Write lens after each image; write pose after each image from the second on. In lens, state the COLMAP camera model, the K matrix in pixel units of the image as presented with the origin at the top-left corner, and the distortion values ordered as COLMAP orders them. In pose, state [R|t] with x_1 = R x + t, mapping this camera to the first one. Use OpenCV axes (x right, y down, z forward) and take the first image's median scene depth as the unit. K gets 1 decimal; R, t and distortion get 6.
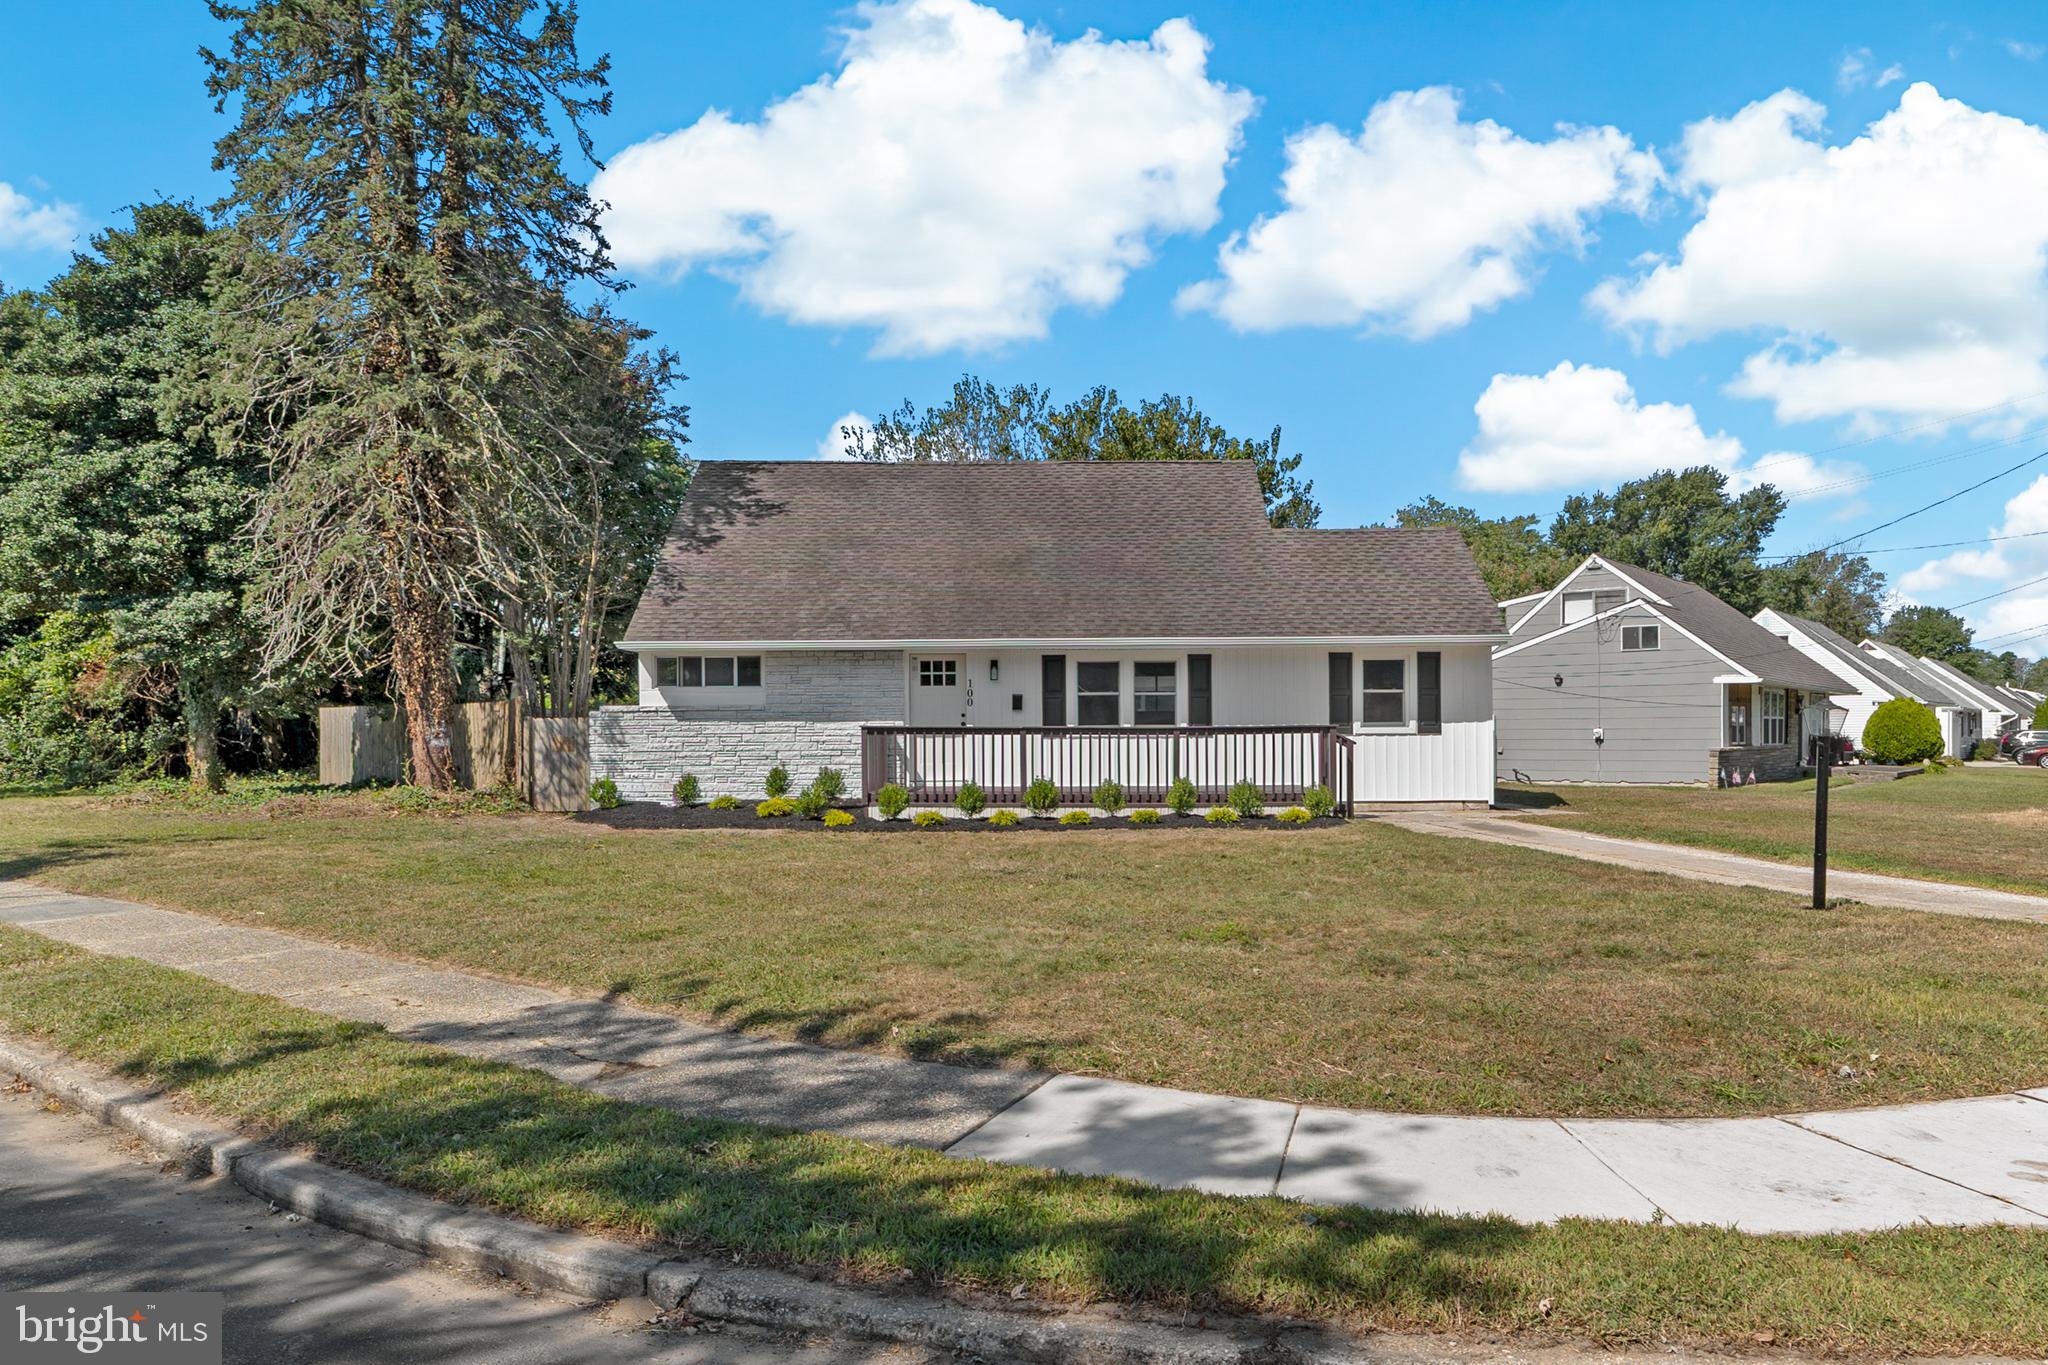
lens RADIAL K [[795.9, 0, 1014.0], [0, 795.9, 683.7], [0, 0, 1]] dist [-0.000098, 0.000064]
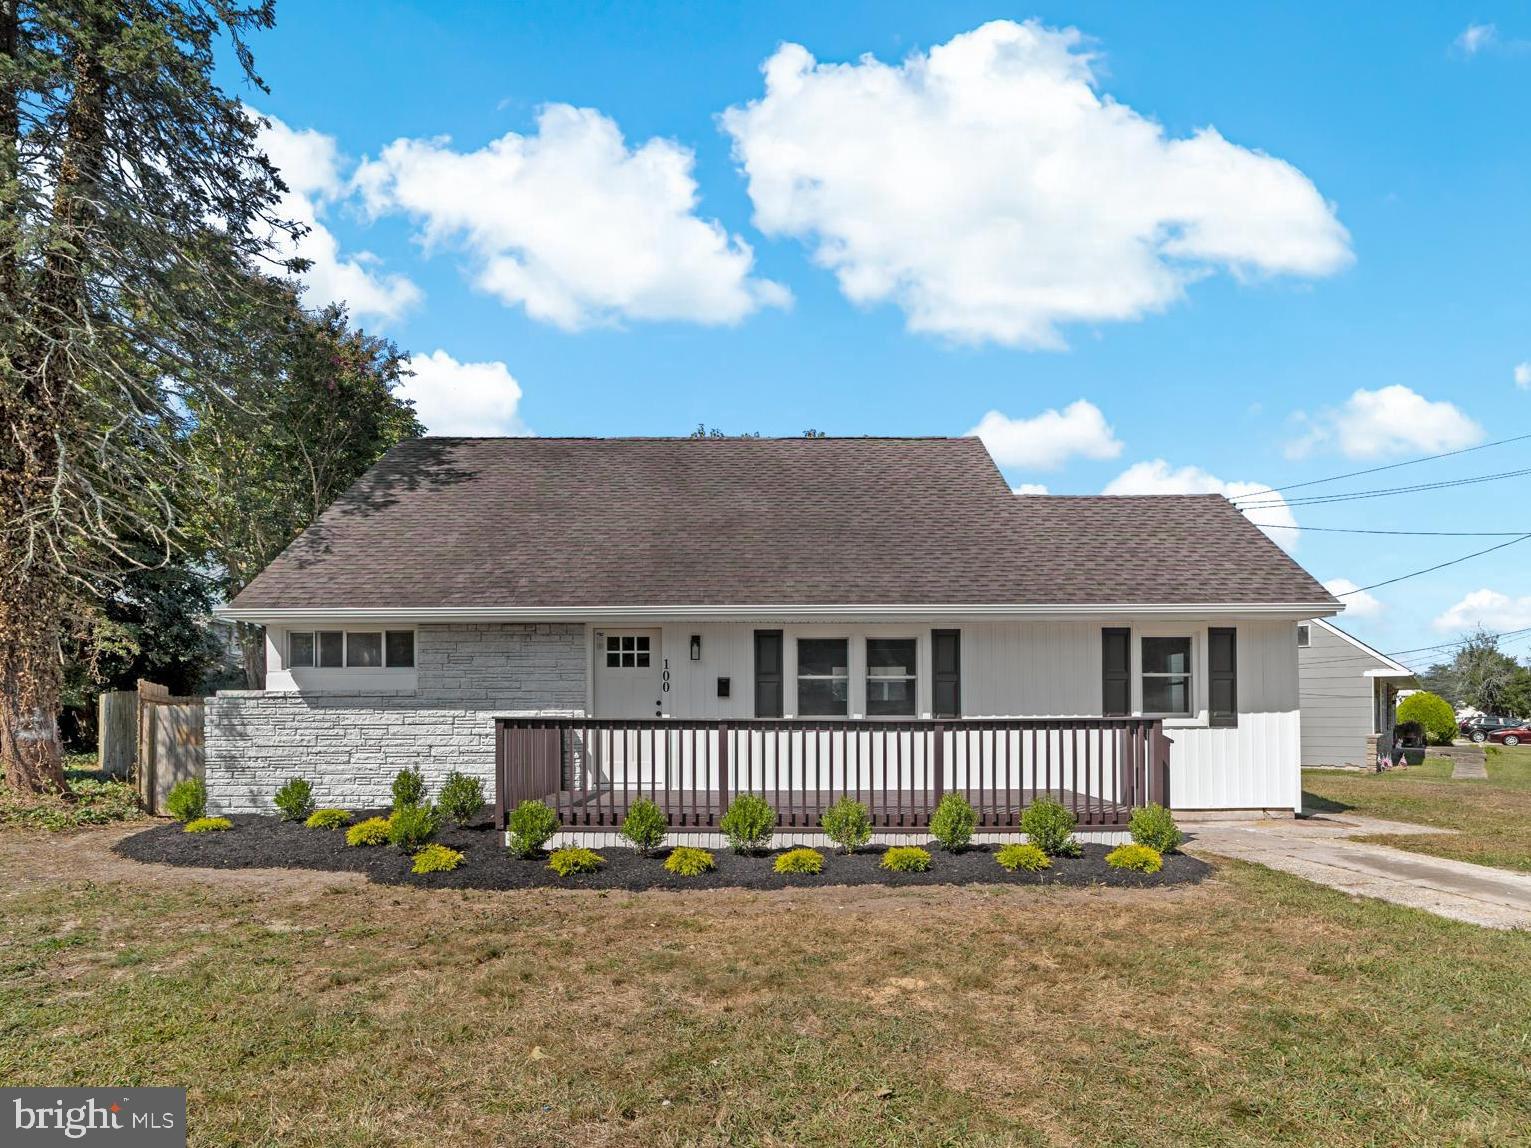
lens RADIAL K [[615.6, 0, 757.3], [0, 615.6, 660.8], [0, 0, 1]] dist [-0.012796, 0.000208]
pose [[0.999696, 0.004384, 0.024251, 0.022813], [-0.003602, 0.999474, -0.032215, 0.016022], [-0.024379, 0.032117, 0.999187, 0.361771]]
